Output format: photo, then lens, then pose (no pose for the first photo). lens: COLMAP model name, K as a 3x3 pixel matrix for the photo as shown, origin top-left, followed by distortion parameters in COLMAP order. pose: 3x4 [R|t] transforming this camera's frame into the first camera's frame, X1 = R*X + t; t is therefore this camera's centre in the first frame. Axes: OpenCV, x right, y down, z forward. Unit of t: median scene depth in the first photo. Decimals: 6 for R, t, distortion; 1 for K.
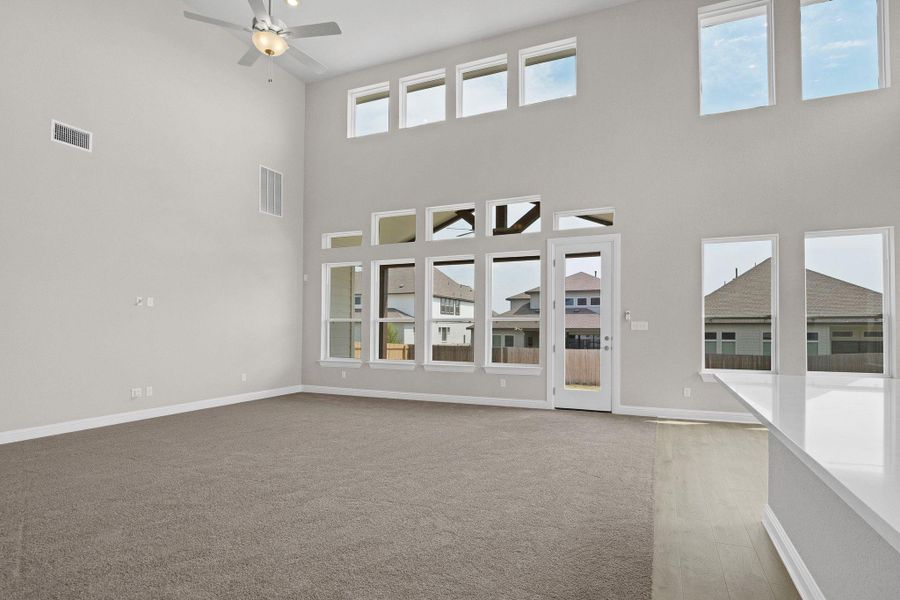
lens RADIAL K [[429.7, 0, 450.7], [0, 429.7, 323.9], [0, 0, 1]] dist [-0.004031, -0.000185]
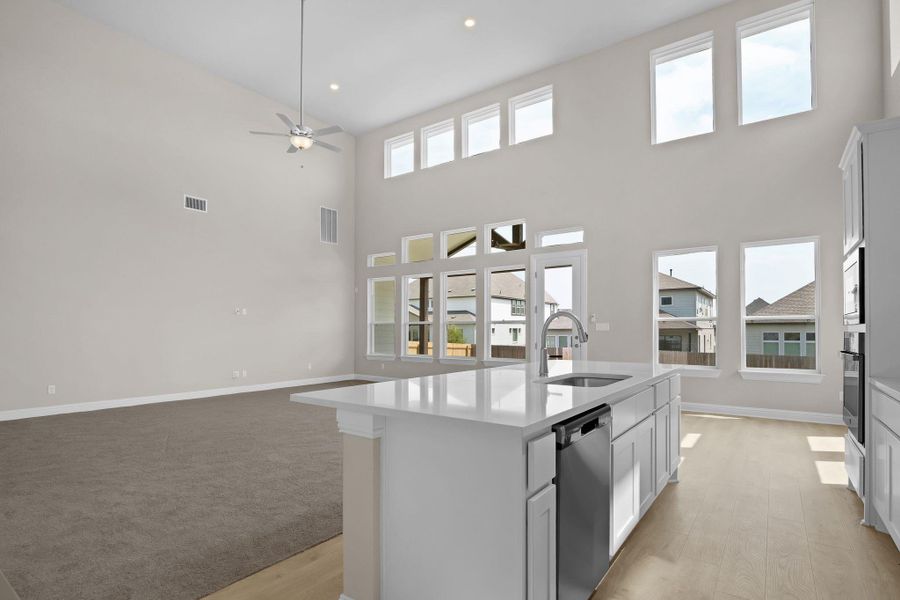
lens RADIAL K [[450.7, 0, 451.6], [0, 450.7, 328.2], [0, 0, 1]] dist [0.001605, 0.000101]
pose [[0.971042, -0.003275, -0.238888, 0.264337], [0.005083, 0.999963, 0.006953, -0.002145], [0.238856, -0.007966, 0.971022, -0.238693]]
